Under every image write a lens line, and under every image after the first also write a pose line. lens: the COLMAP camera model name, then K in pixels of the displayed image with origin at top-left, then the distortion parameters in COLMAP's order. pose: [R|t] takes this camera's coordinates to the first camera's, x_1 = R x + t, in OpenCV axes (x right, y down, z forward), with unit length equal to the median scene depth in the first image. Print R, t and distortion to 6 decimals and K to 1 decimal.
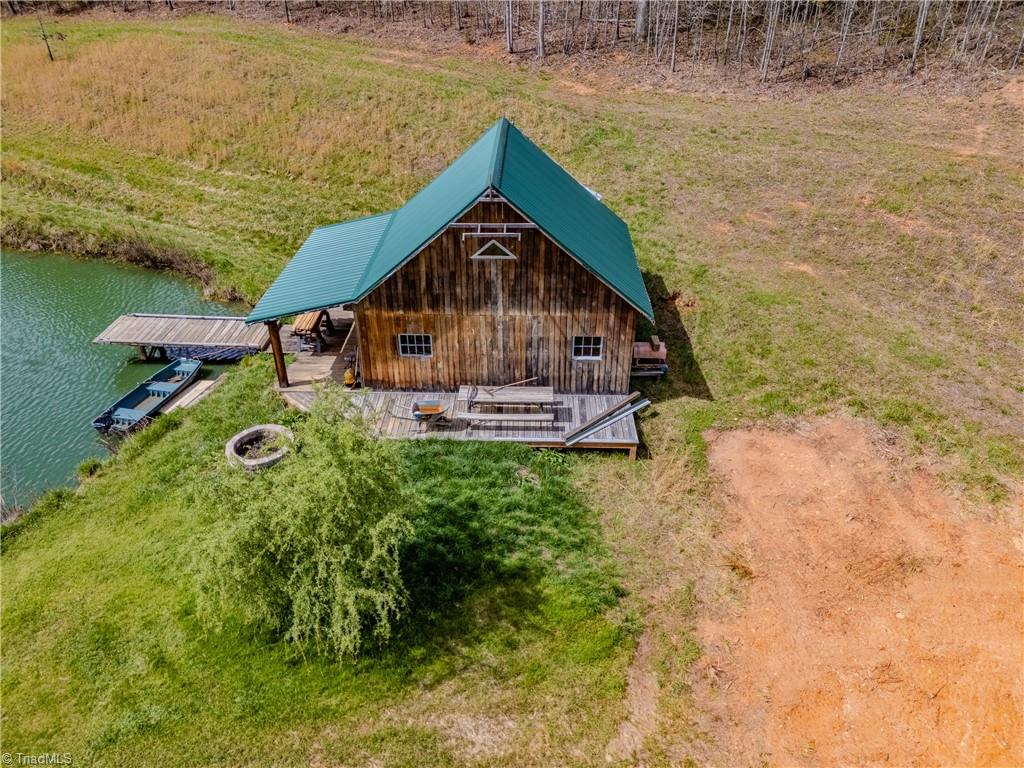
lens RADIAL K [[739.0, 0, 513.0], [0, 739.0, 382.0], [0, 0, 1]] dist [0.064318, -0.030255]
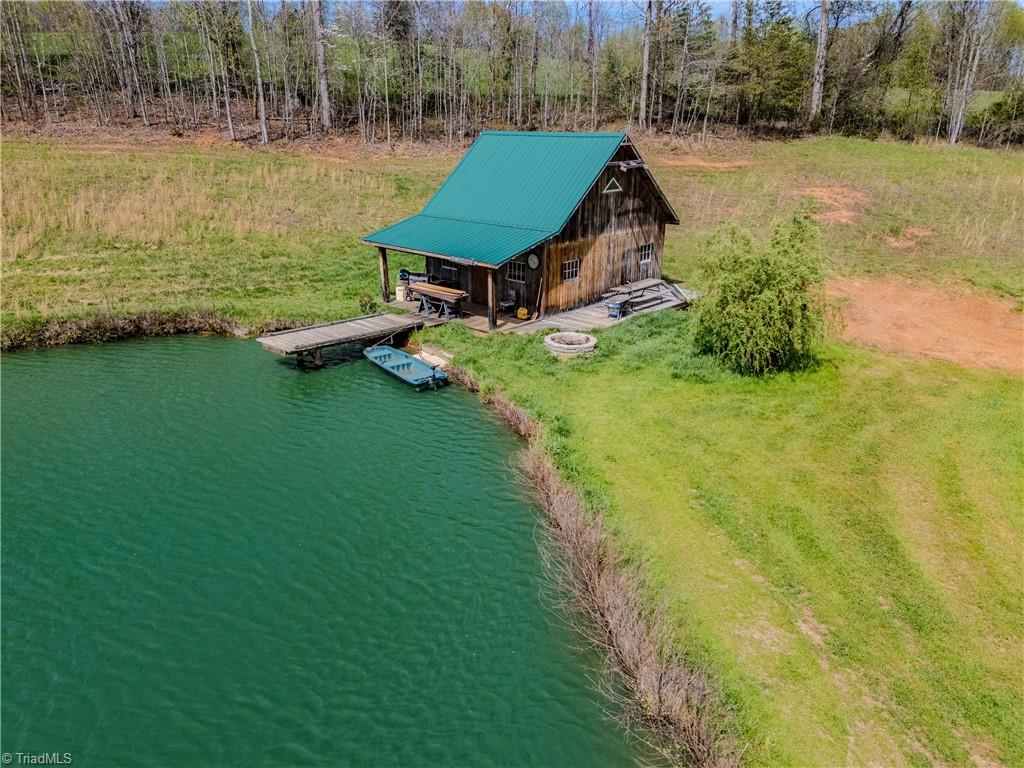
lens RADIAL K [[739.0, 0, 513.5], [0, 739.0, 385.2], [0, 0, 1]] dist [0.064318, -0.030255]
pose [[0.665887, -0.256551, 0.700554, -1.203861], [0.389512, 0.920424, -0.033168, 0.145334], [-0.636298, 0.294960, 0.712828, 0.194960]]
